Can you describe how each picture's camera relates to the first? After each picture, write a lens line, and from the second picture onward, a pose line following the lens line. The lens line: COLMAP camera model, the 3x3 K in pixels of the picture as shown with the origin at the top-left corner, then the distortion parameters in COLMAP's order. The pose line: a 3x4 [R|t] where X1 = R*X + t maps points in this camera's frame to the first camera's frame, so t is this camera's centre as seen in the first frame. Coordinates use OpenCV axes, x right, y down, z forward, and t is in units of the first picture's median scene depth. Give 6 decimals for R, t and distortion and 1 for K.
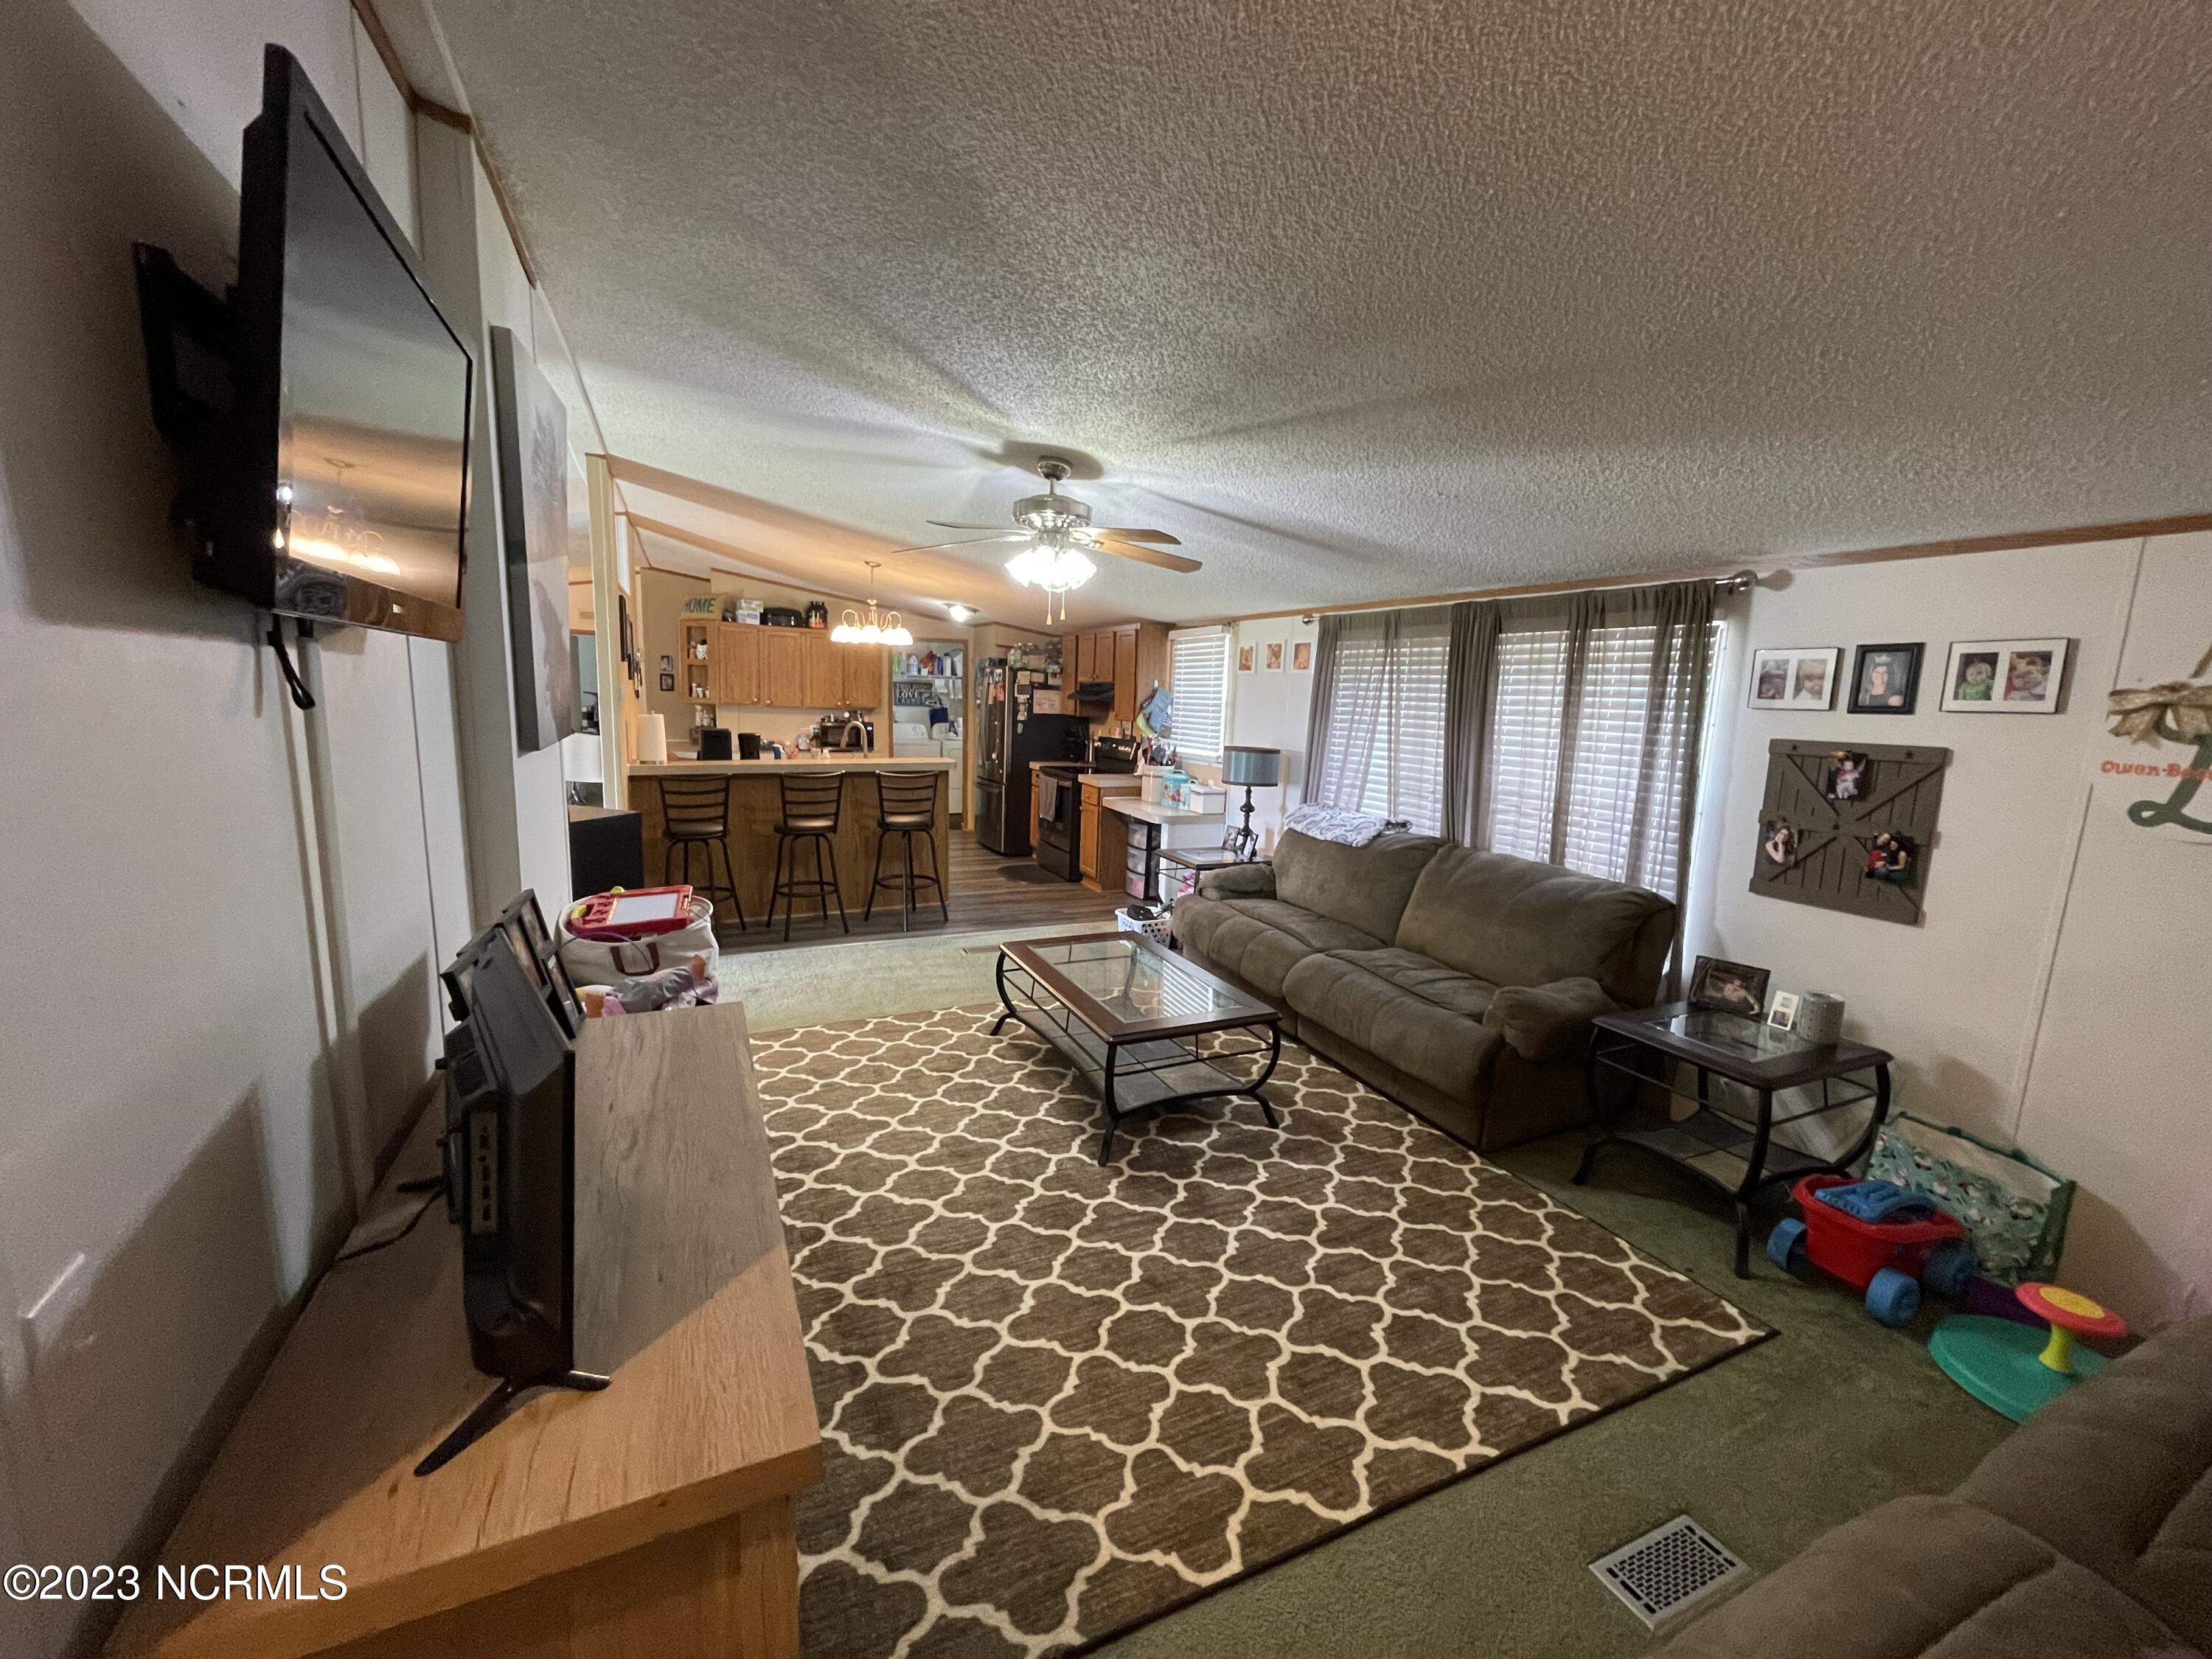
lens RADIAL K [[887.7, 0, 1097.5], [0, 887.7, 825.5], [0, 0, 1]] dist [0.003623, 0.000047]
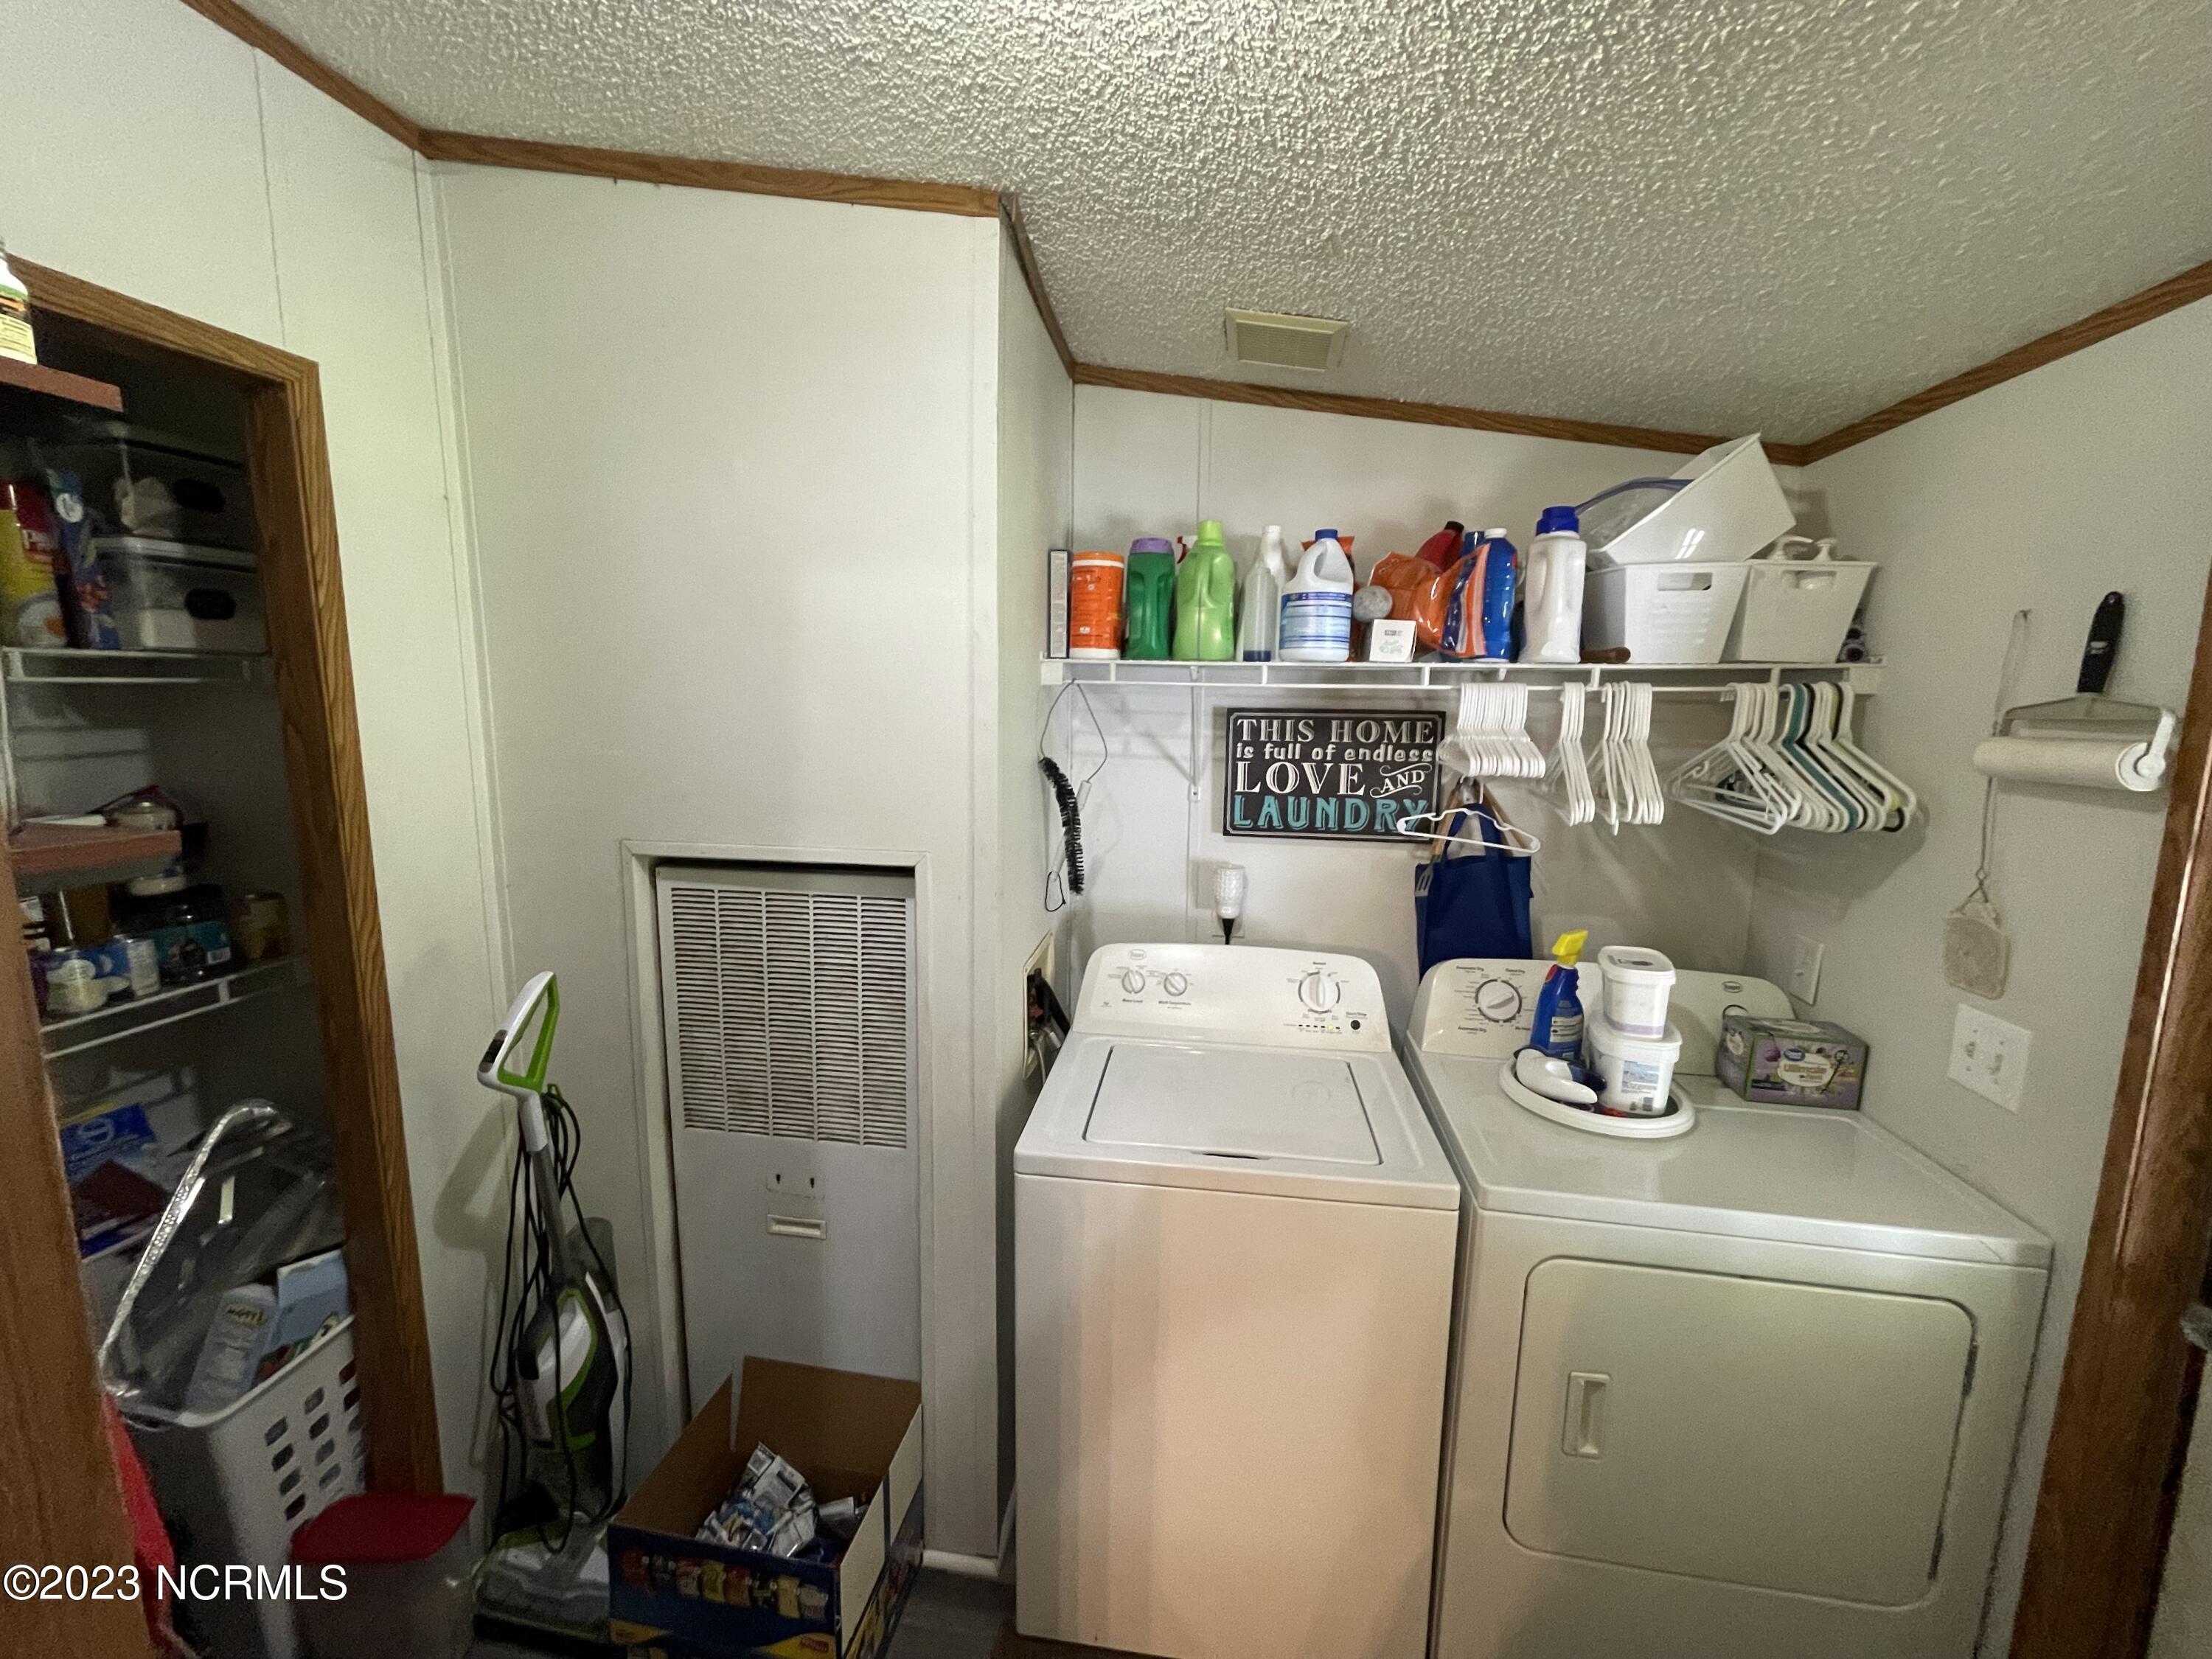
lens RADIAL K [[887.7, 0, 1095.8], [0, 887.7, 824.6], [0, 0, 1]] dist [0.003623, 0.000047]
pose [[0.836388, 0.059599, -0.544888, -0.148355], [-0.070185, 0.997533, 0.001377, -0.134496], [0.543625, 0.037091, 0.838508, 0.822314]]
